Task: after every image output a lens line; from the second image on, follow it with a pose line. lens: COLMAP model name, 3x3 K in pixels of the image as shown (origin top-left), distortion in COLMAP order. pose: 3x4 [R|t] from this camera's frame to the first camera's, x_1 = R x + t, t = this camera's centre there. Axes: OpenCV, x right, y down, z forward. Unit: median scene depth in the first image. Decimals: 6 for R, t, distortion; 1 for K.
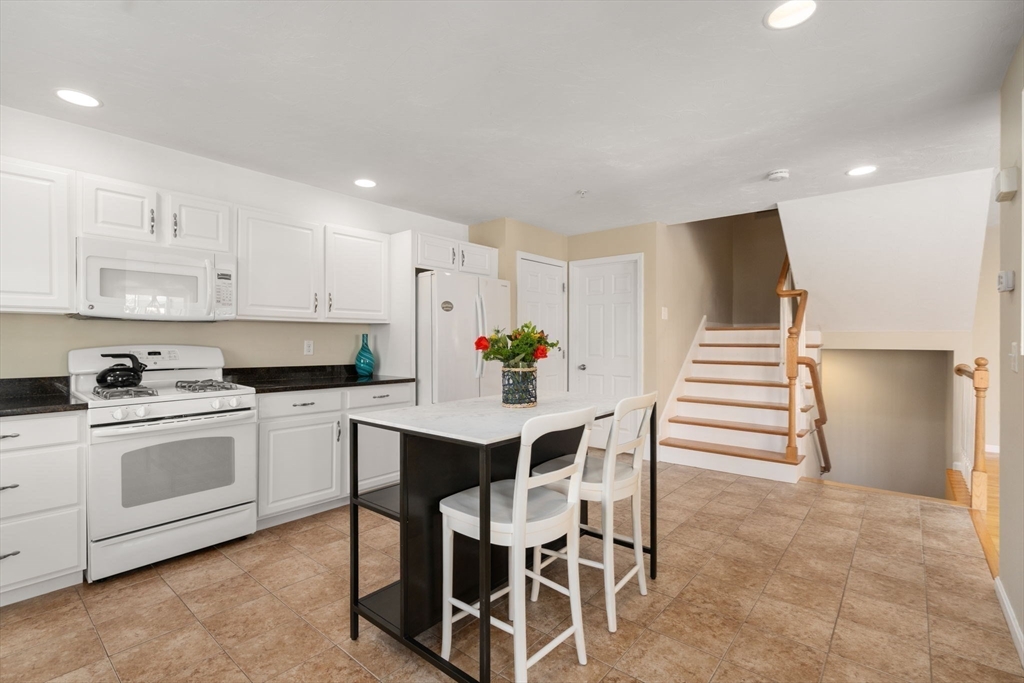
lens RADIAL K [[469.2, 0, 509.8], [0, 469.2, 342.3], [0, 0, 1]] dist [-0.006788, 0.004040]
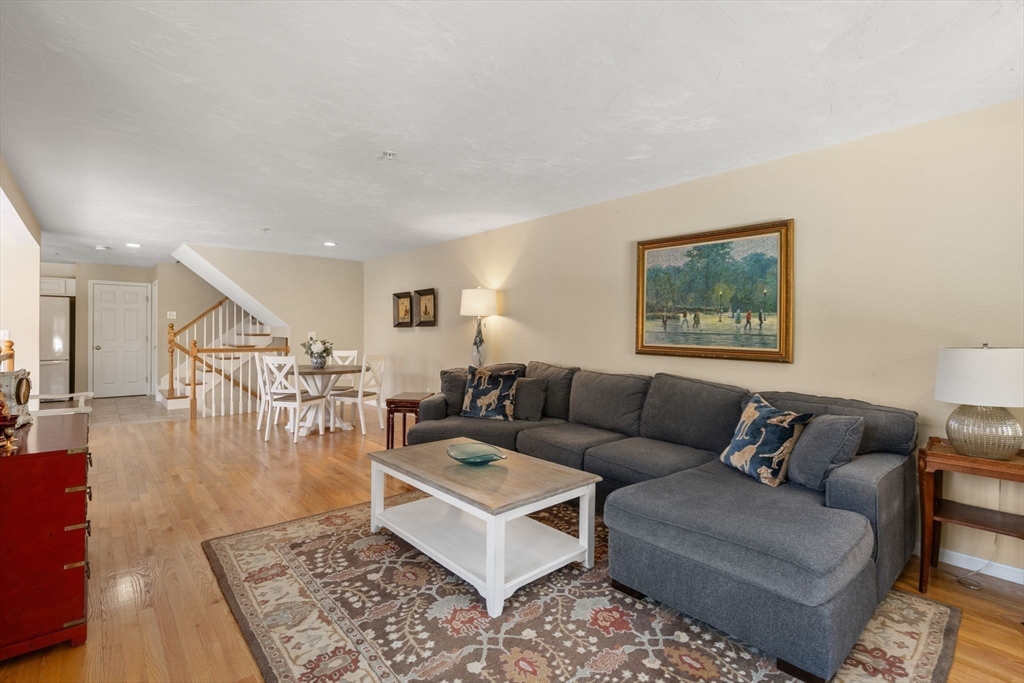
lens RADIAL K [[469.2, 0, 504.7], [0, 469.2, 329.8], [0, 0, 1]] dist [-0.006788, 0.004040]
pose [[0.989014, 0.005220, -0.147732, 3.090855], [-0.006996, 0.999909, -0.011508, 0.004100], [0.147658, 0.012415, 0.988961, -0.880067]]
